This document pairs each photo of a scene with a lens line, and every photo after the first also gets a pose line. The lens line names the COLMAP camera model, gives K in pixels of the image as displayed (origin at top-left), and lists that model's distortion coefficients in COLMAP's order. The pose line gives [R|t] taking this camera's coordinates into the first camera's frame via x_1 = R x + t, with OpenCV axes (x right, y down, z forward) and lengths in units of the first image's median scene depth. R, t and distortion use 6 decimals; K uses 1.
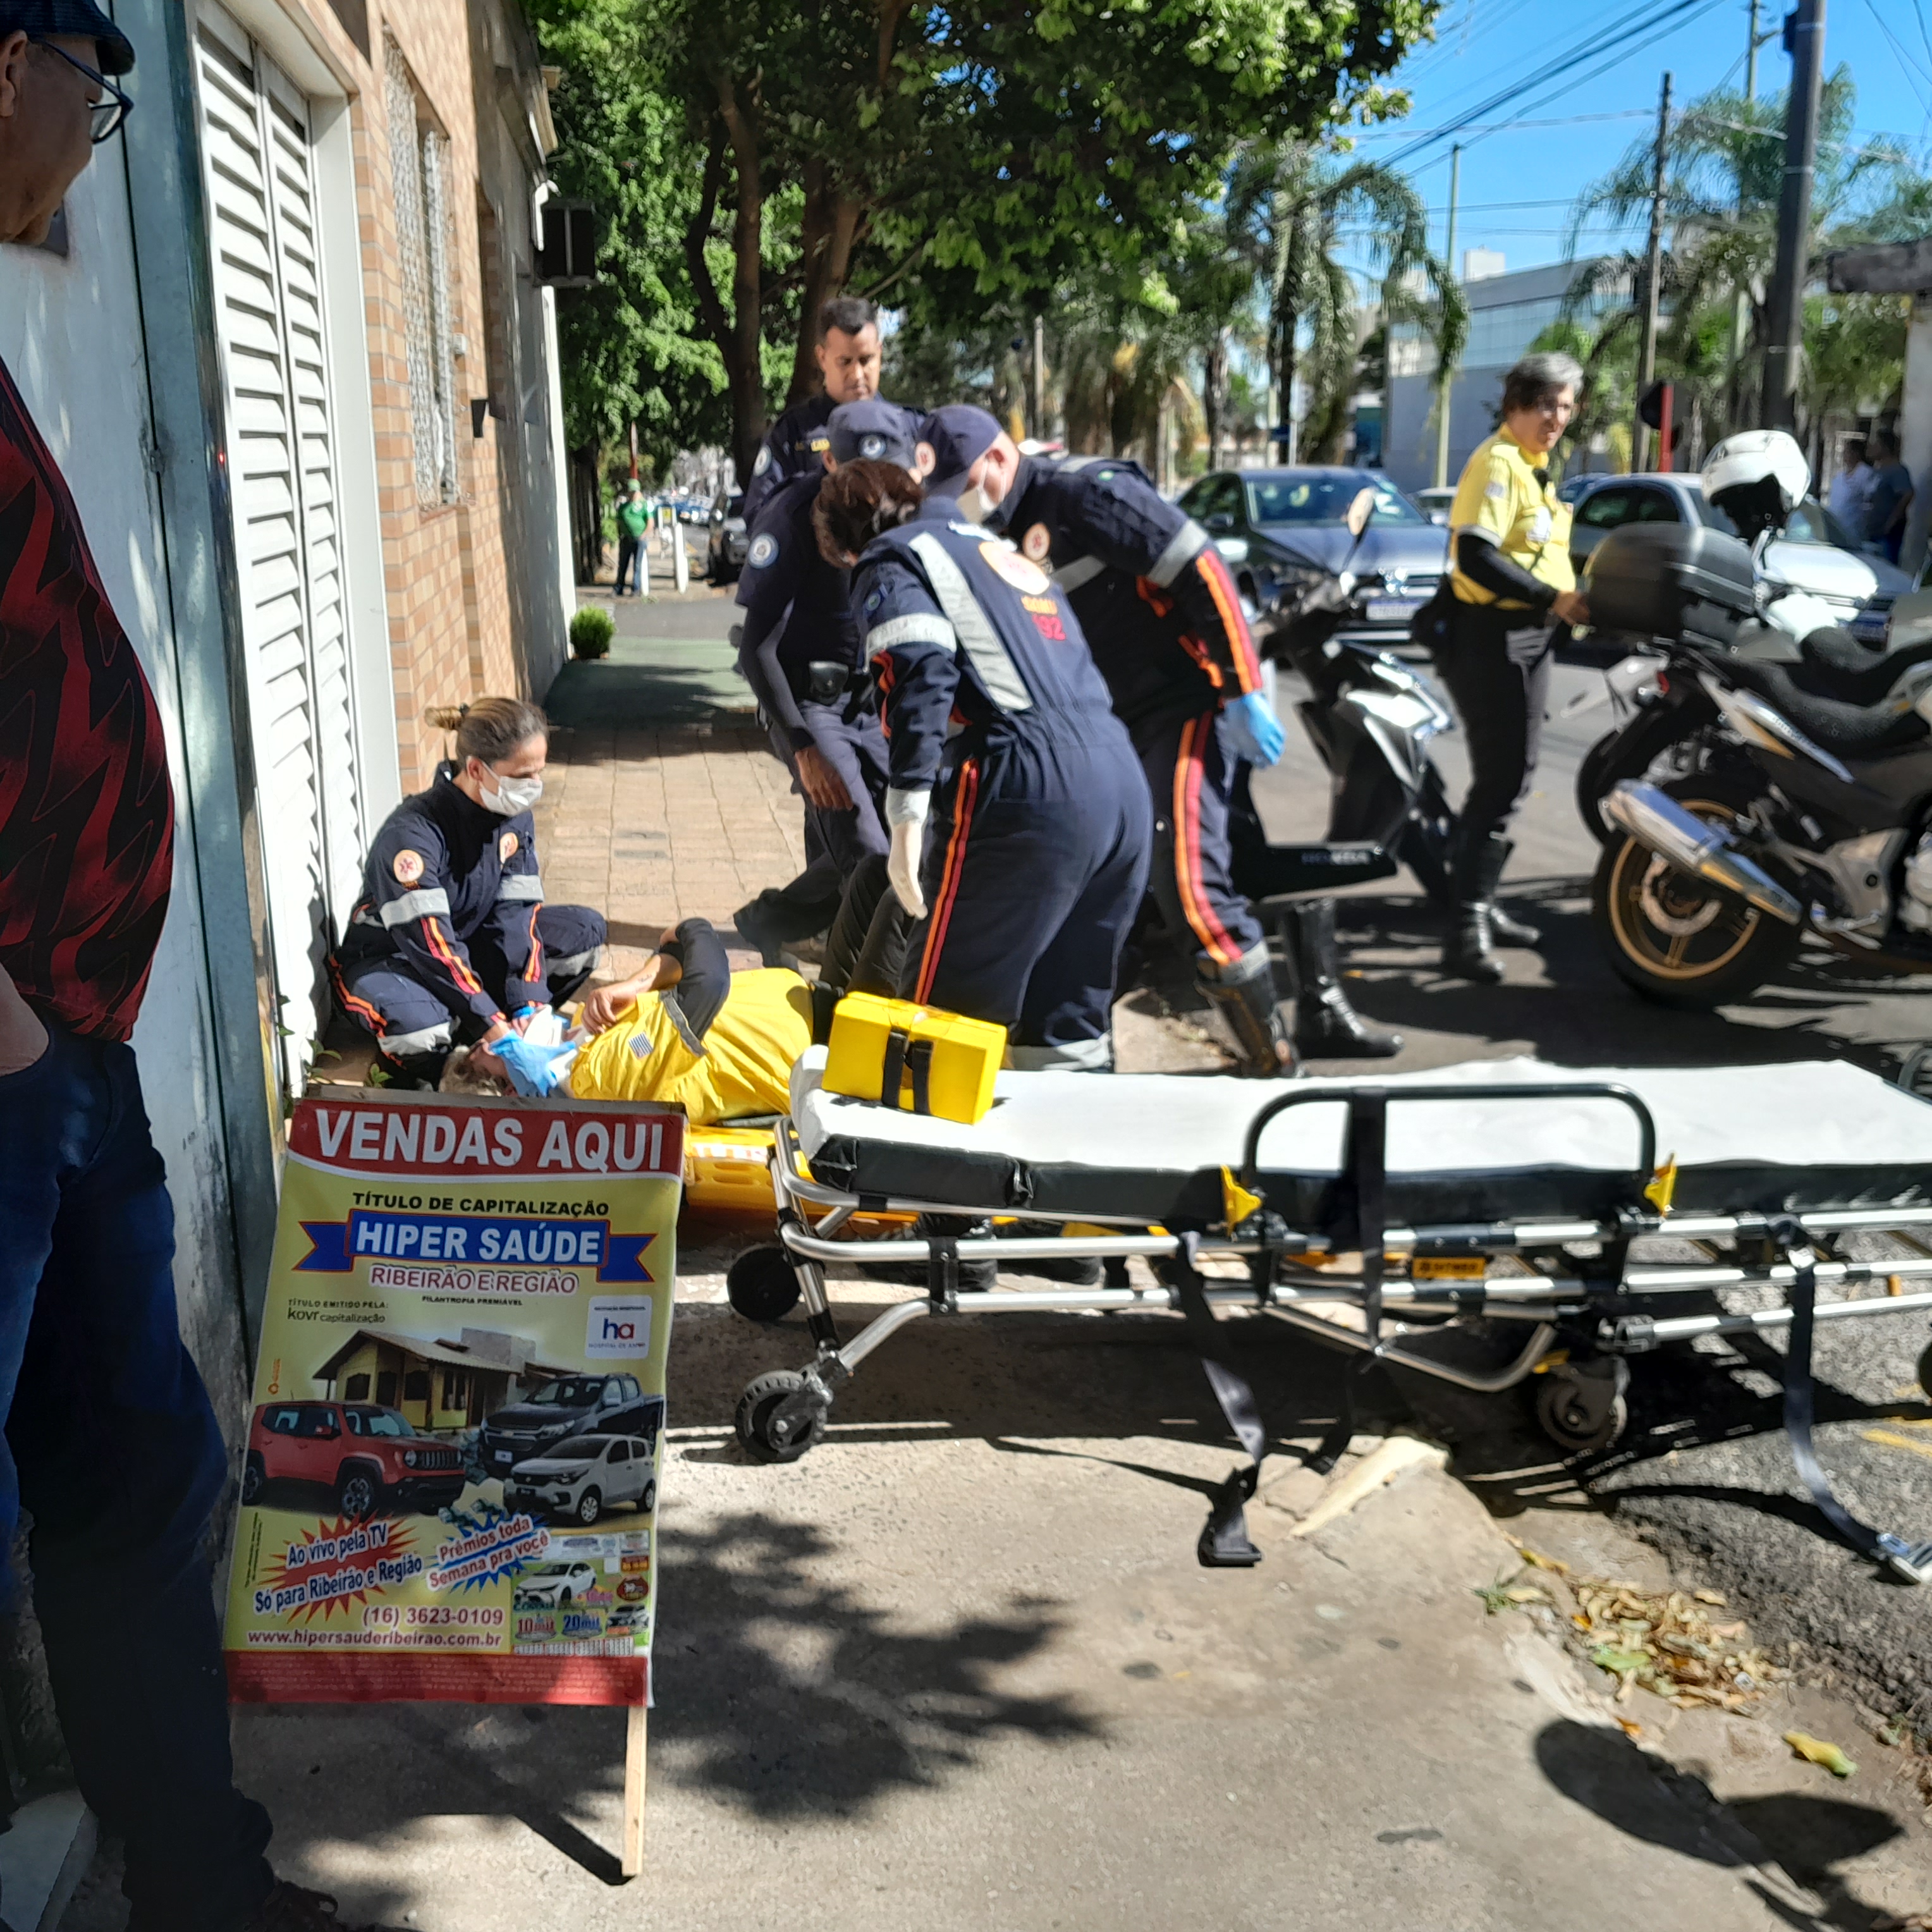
lens RADIAL K [[2234.2, 0, 963.3], [0, 2234.2, 1042.2], [0, 0, 1]] dist [0.215188, -0.903052]
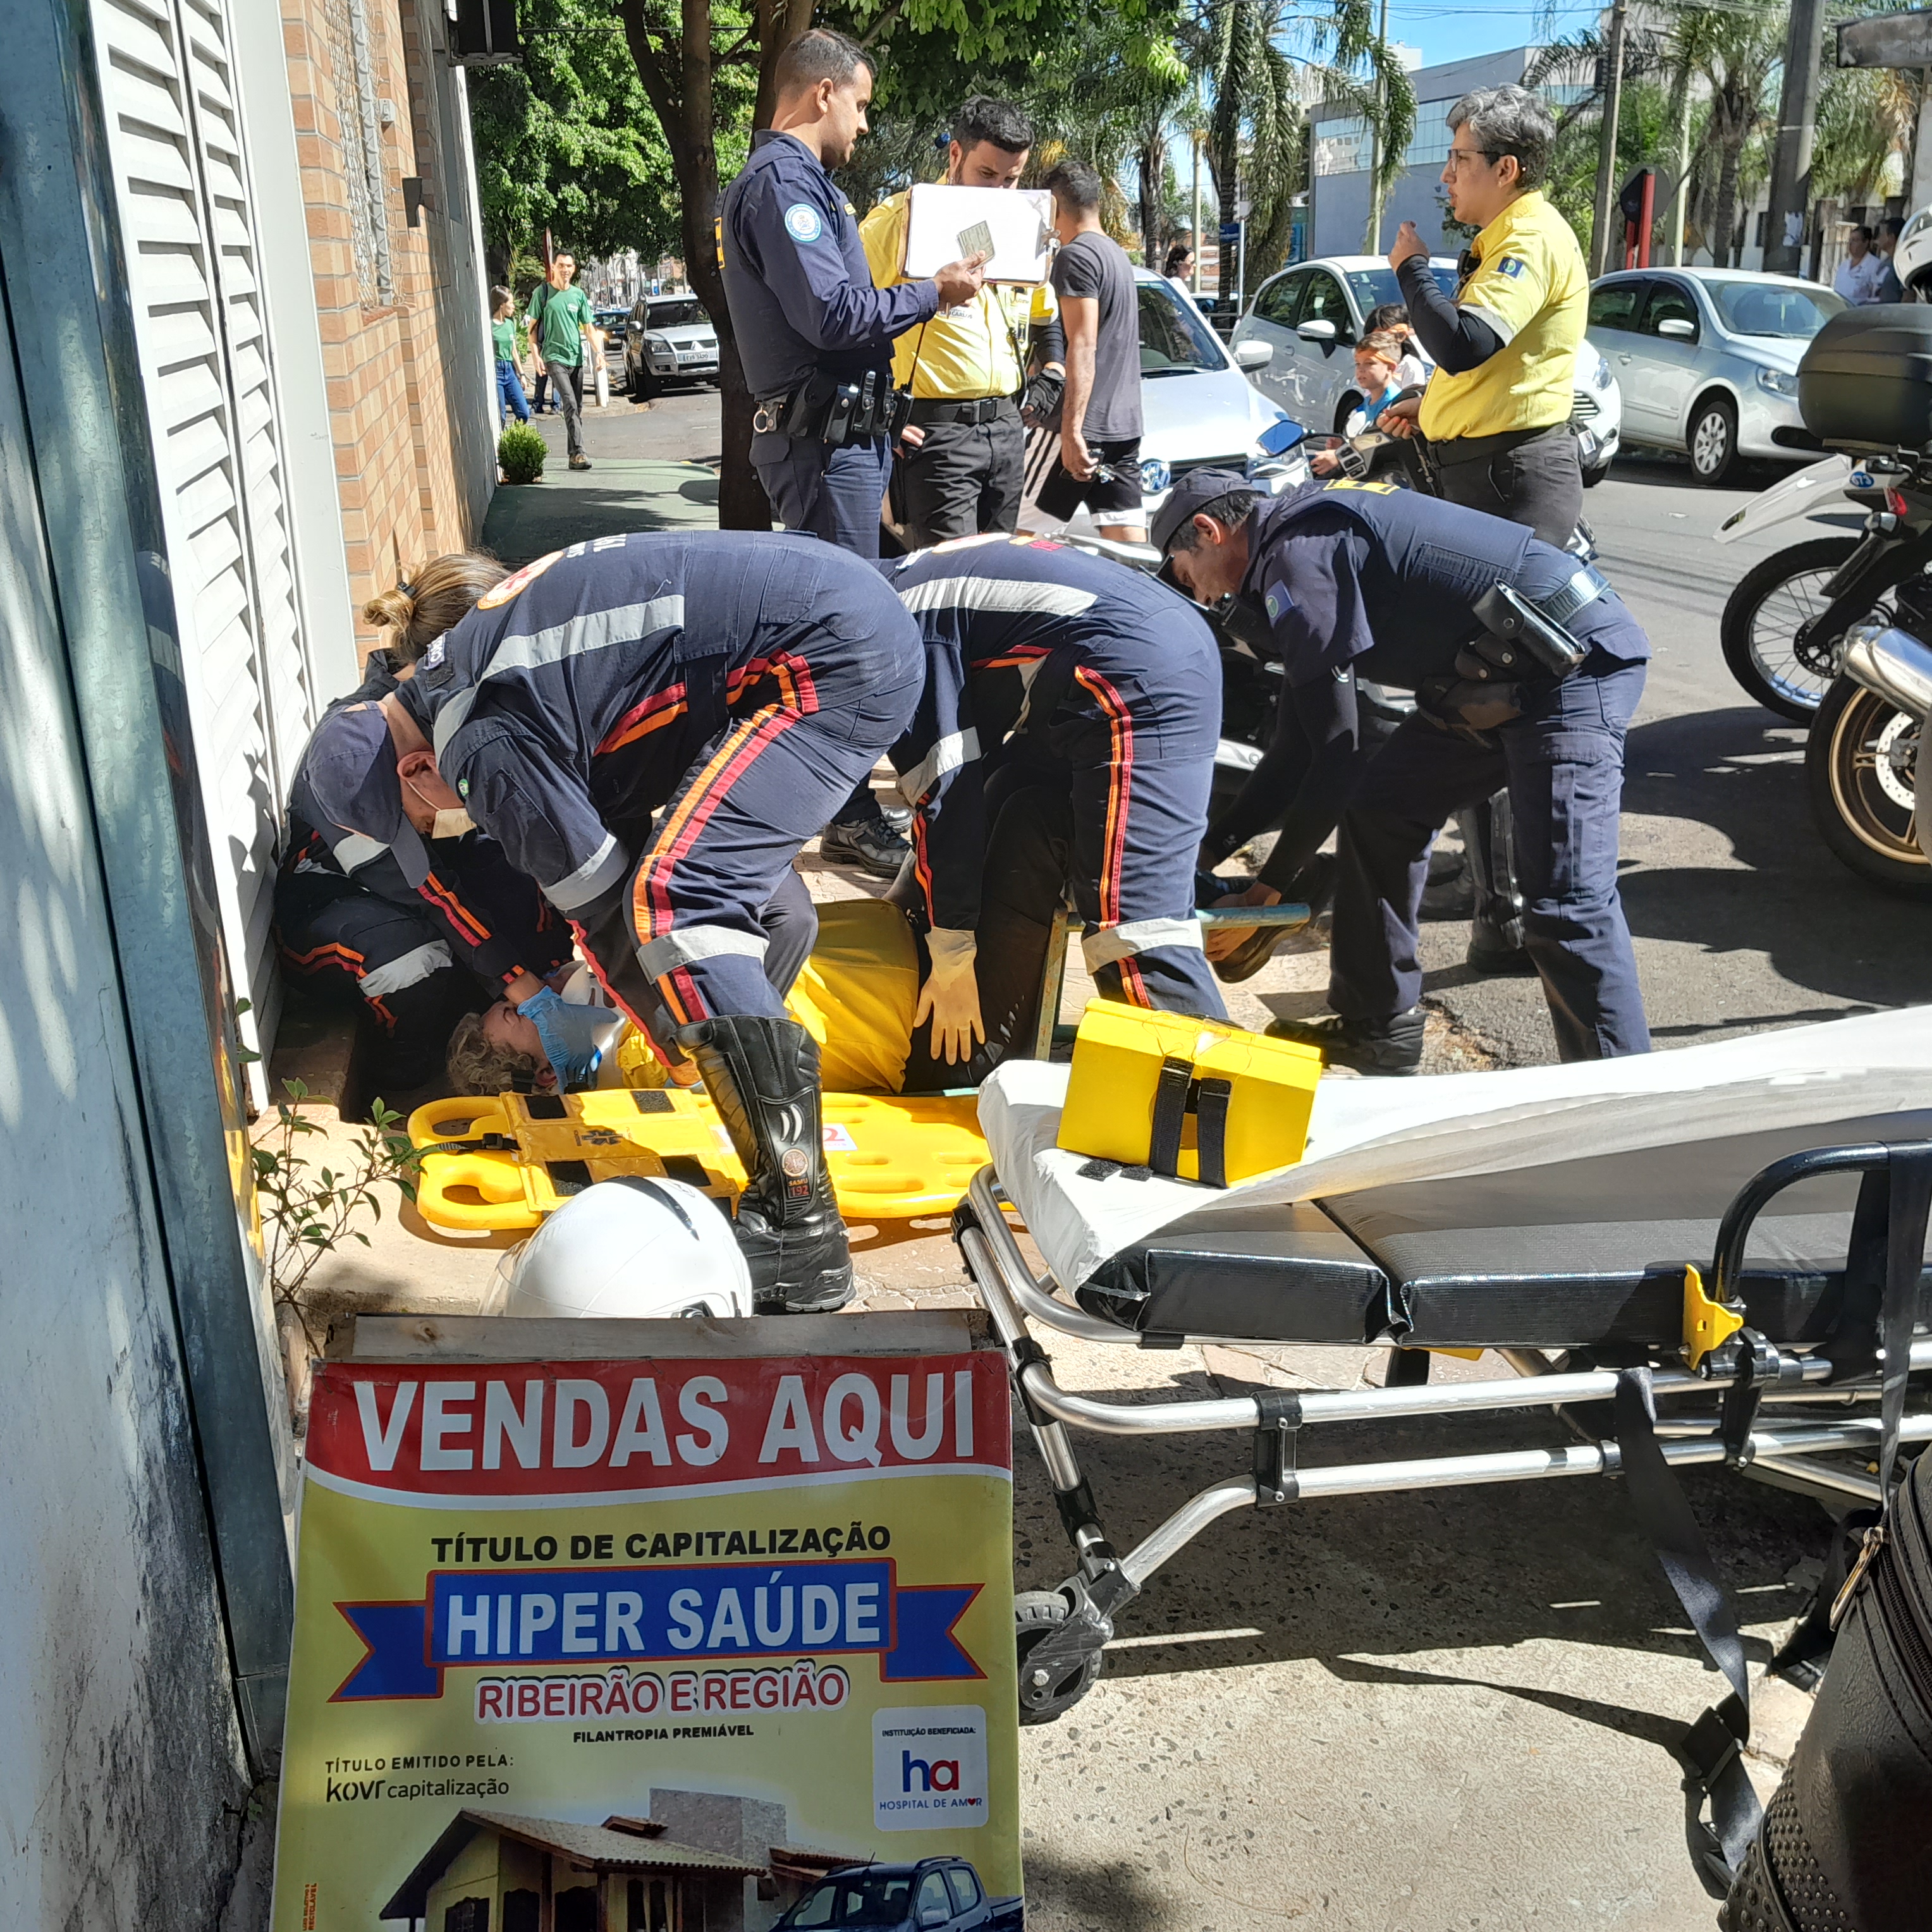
lens RADIAL K [[2132.9, 0, 966.8], [0, 2132.9, 1043.5], [0, 0, 1]] dist [0.004724, -0.021750]
pose [[0.998456, -0.026781, 0.048673, -0.161489], [0.022108, 0.995314, 0.094134, -0.095587], [-0.050966, -0.092913, 0.994369, 0.489291]]
